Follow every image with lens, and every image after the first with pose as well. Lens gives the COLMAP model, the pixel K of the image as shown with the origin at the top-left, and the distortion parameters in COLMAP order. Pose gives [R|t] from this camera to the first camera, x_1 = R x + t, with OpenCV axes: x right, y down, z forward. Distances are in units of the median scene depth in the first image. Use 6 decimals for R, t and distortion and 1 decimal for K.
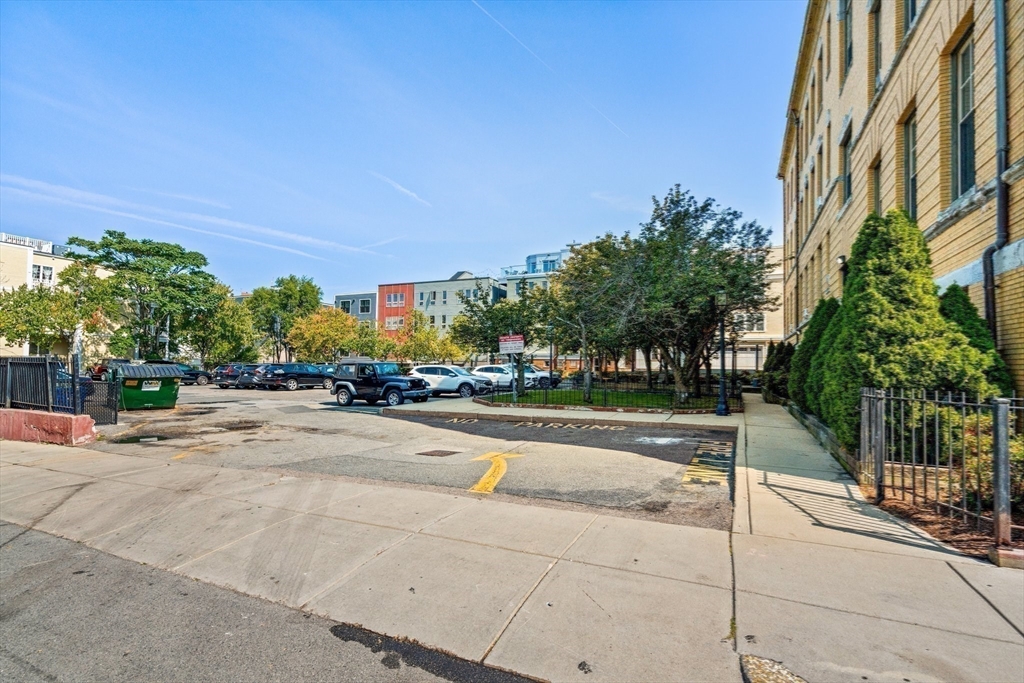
lens RADIAL K [[528.2, 0, 513.1], [0, 528.2, 324.5], [0, 0, 1]] dist [0.015271, 0.000406]
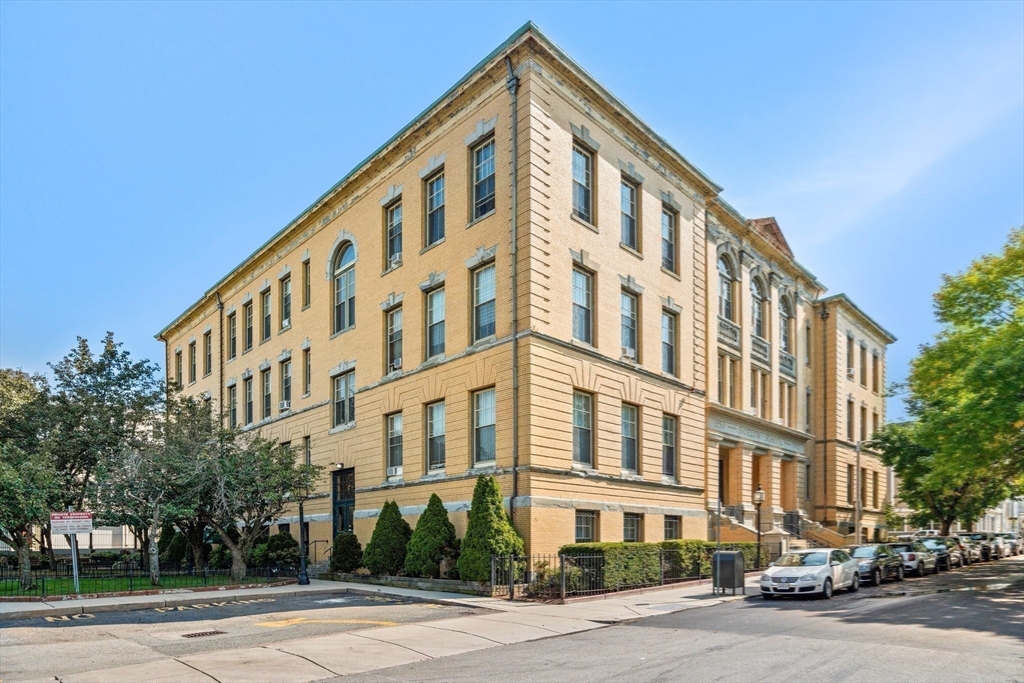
lens RADIAL K [[584.1, 0, 512.0], [0, 584.1, 341.5], [0, 0, 1]] dist [-0.000581, -0.000557]
pose [[0.374065, 0.282454, 0.883343, -0.662823], [-0.062955, 0.958028, -0.279676, -0.024415], [-0.925263, 0.049006, 0.376146, -0.039215]]
